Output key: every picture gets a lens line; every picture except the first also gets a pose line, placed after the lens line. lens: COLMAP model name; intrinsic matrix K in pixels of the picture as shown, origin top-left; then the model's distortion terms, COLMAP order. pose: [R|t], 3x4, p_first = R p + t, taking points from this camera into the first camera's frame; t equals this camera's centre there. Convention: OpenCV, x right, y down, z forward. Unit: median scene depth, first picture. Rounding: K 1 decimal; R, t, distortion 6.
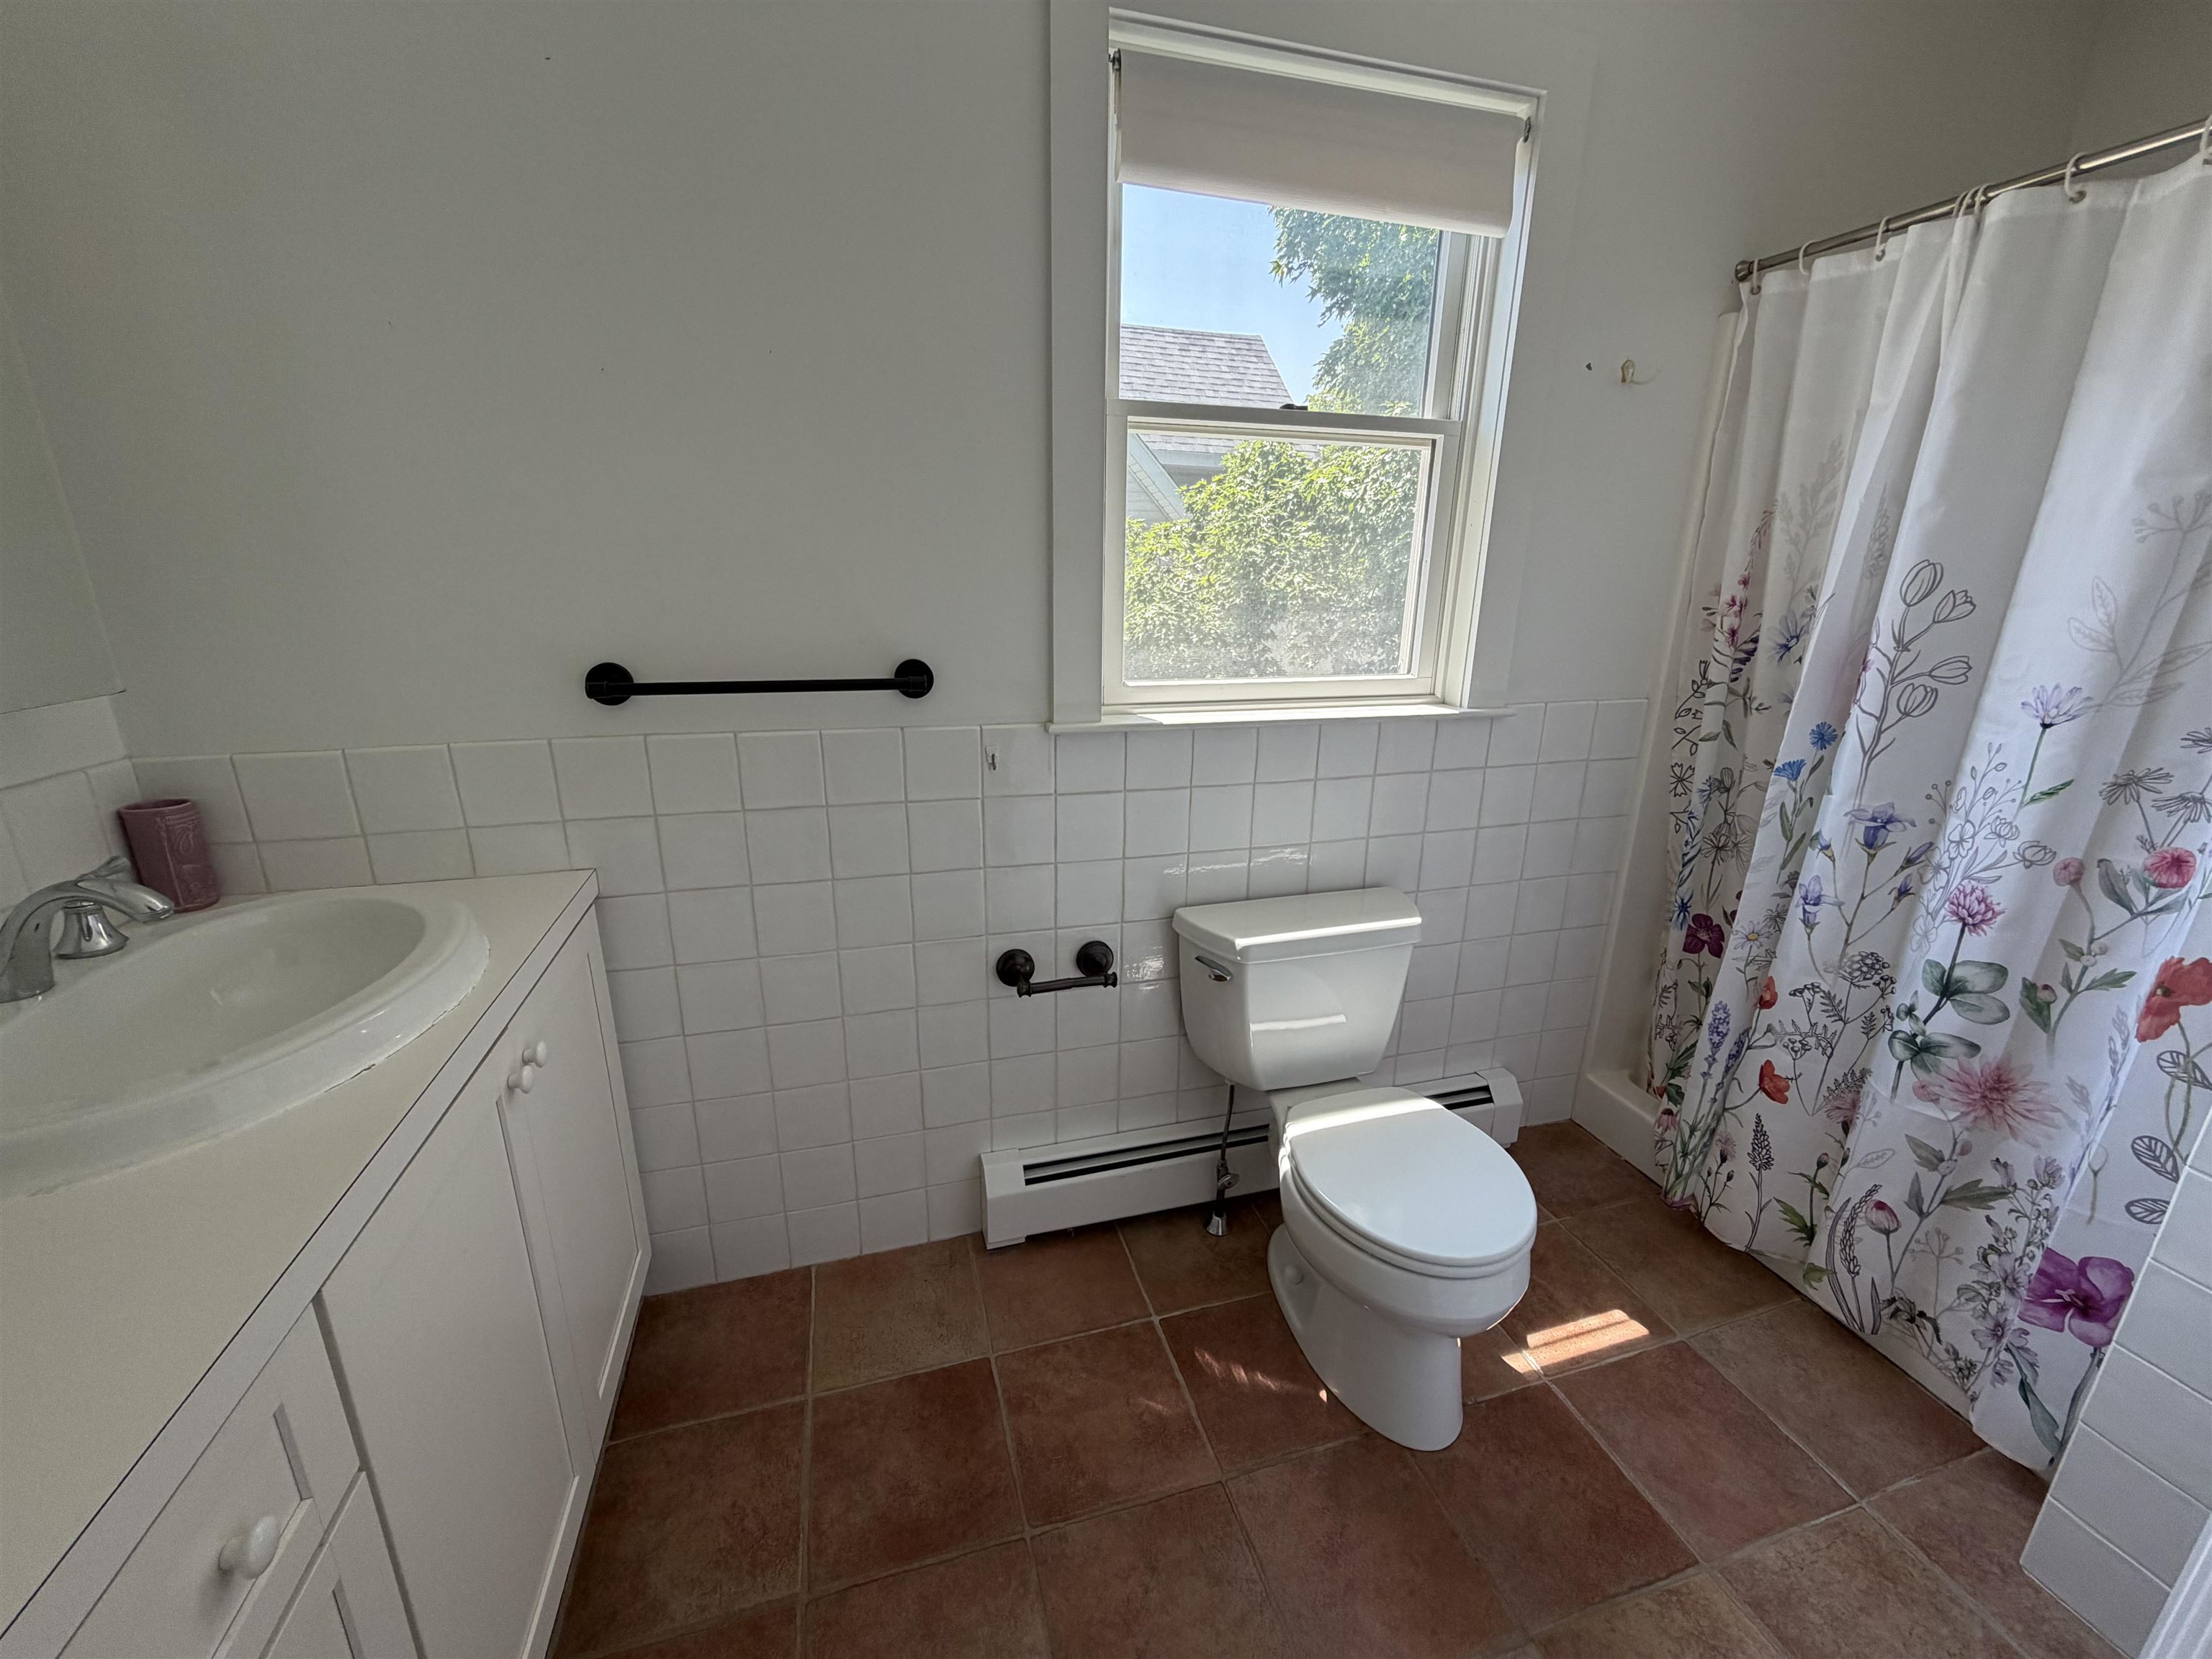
lens RADIAL K [[883.7, 0, 1099.6], [0, 883.7, 830.3], [0, 0, 1]] dist [0.000709, 0.000325]
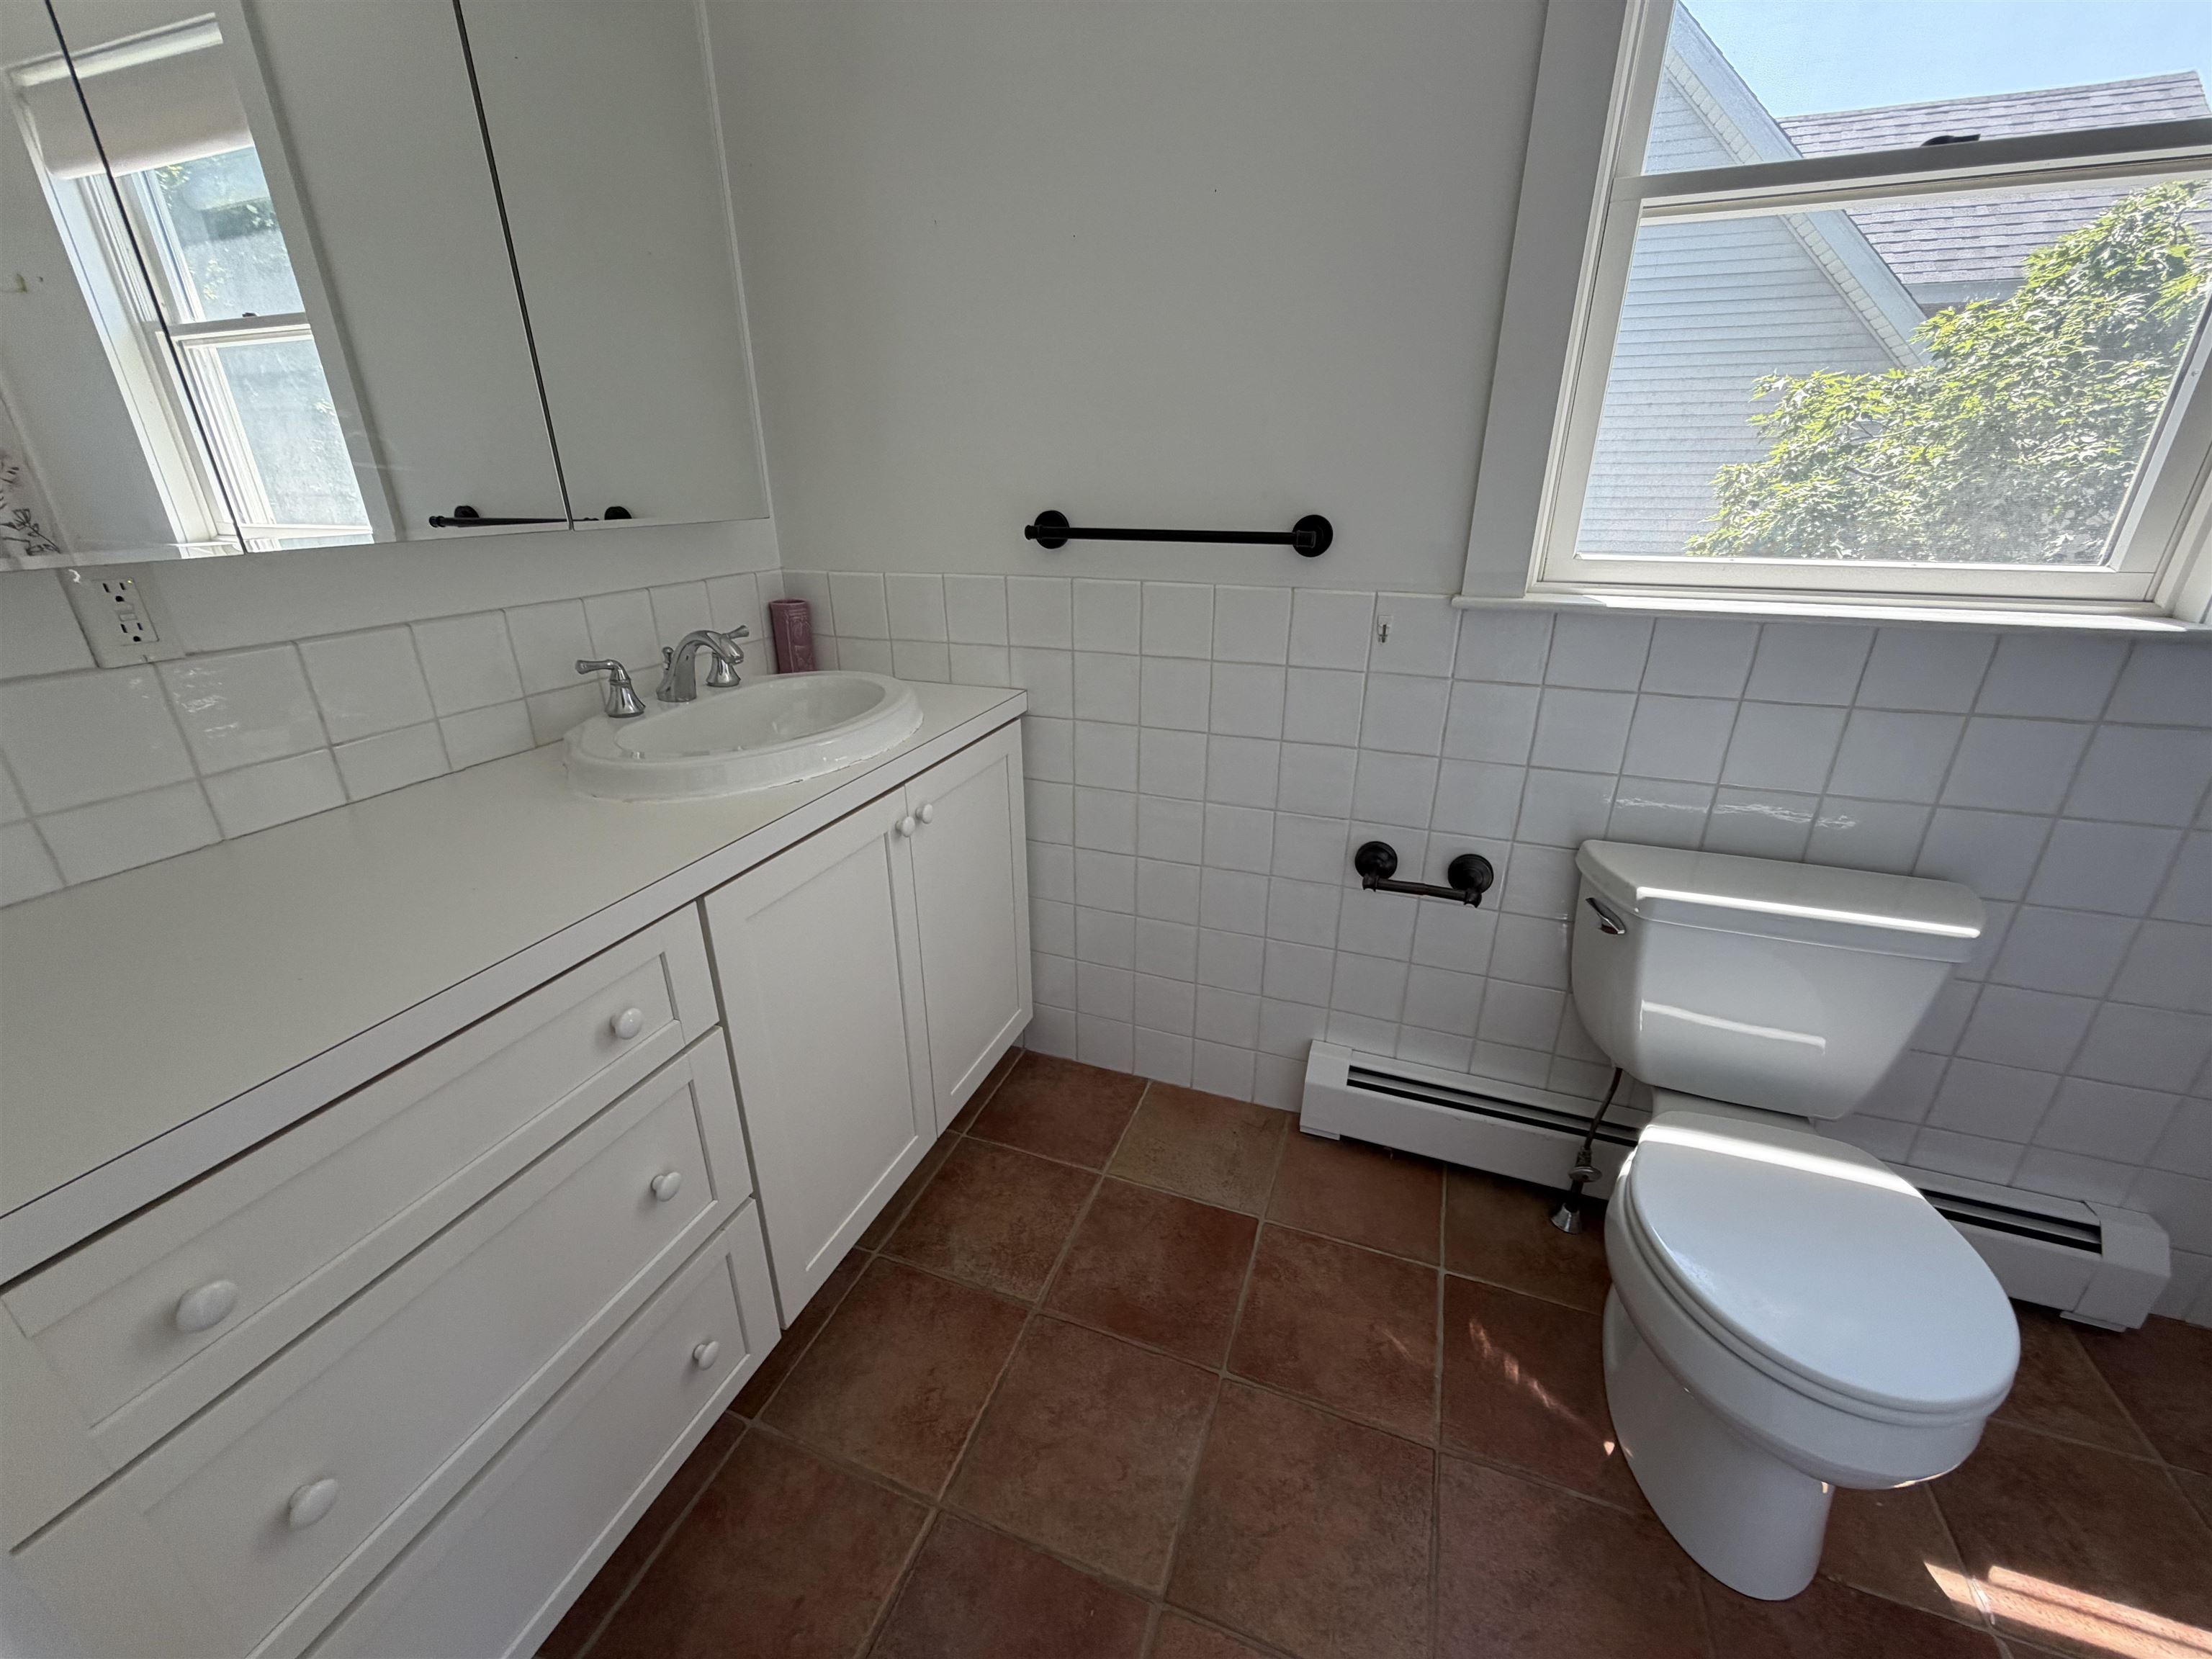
lens RADIAL K [[883.7, 0, 1099.6], [0, 883.7, 830.3], [0, 0, 1]] dist [0.000709, 0.000325]
pose [[0.797233, 0.214883, -0.564132, 0.202942], [-0.158375, 0.976219, 0.148034, 0.032711], [0.582526, -0.028673, 0.812306, 0.071532]]
